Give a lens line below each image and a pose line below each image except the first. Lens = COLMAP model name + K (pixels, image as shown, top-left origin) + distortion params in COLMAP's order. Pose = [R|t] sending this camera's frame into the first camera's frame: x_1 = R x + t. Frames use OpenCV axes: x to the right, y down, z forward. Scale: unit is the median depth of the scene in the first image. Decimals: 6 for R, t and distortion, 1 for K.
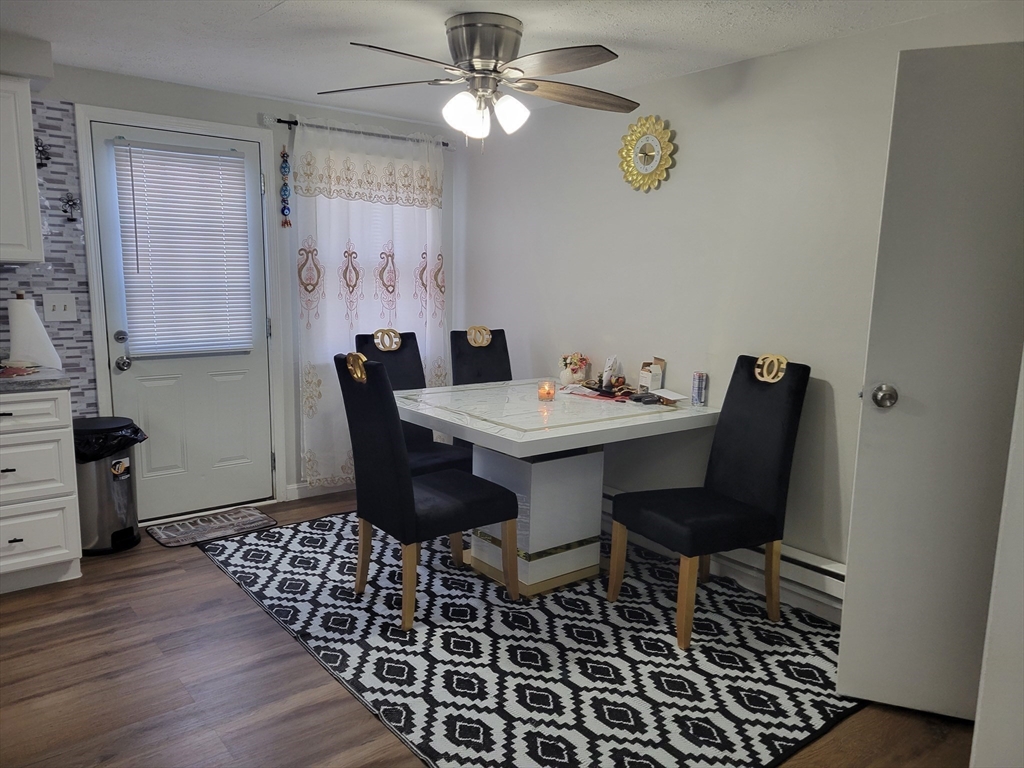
lens RADIAL K [[762.8, 0, 532.3], [0, 762.8, 403.2], [0, 0, 1]] dist [0.058831, -0.038135]
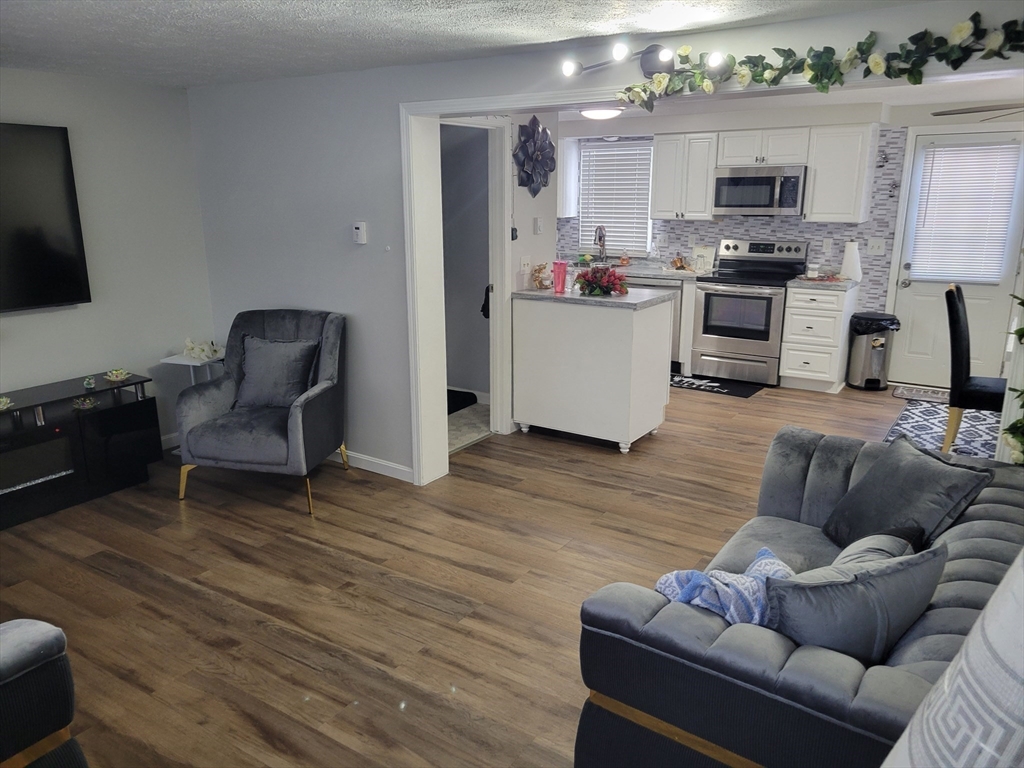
lens RADIAL K [[762.8, 0, 519.8], [0, 762.8, 376.9], [0, 0, 1]] dist [0.058831, -0.038135]
pose [[0.311341, 0.206587, -0.927571, 0.827959], [-0.155084, 0.974044, 0.164884, -0.001572], [0.937558, 0.092516, 0.335299, -0.310819]]
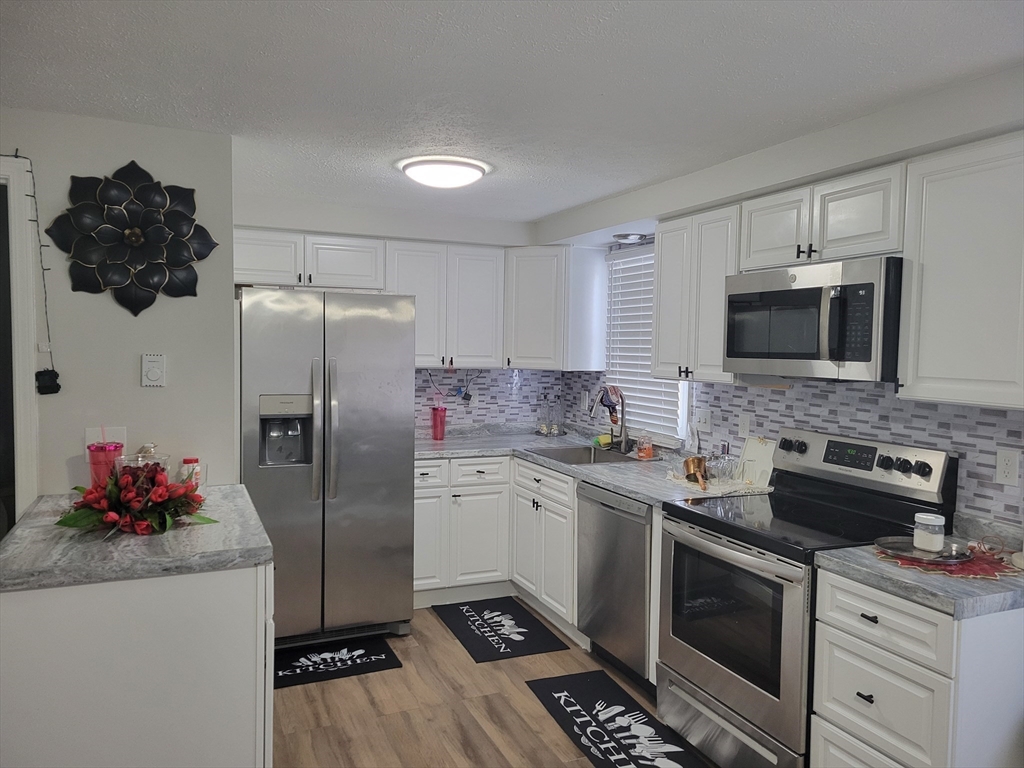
lens RADIAL K [[762.8, 0, 516.6], [0, 762.8, 384.7], [0, 0, 1]] dist [0.058831, -0.038135]
pose [[-0.259056, 0.025019, -0.965538, 0.063501], [-0.191138, 0.978567, 0.076639, -0.156964], [0.946761, 0.204405, -0.248721, 0.701131]]
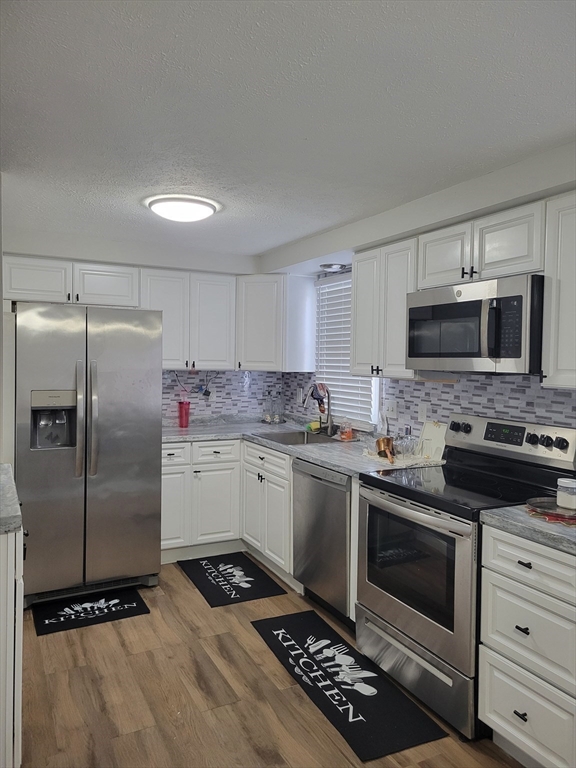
lens RADIAL K [[572.1, 0, 289.5], [0, 572.1, 372.3], [0, 0, 1]] dist [0.058831, -0.038135]
pose [[-0.197955, -0.002899, -0.980207, 0.004017], [-0.190503, 0.981042, 0.035571, -0.142568], [0.961521, 0.193774, -0.194755, 0.704566]]
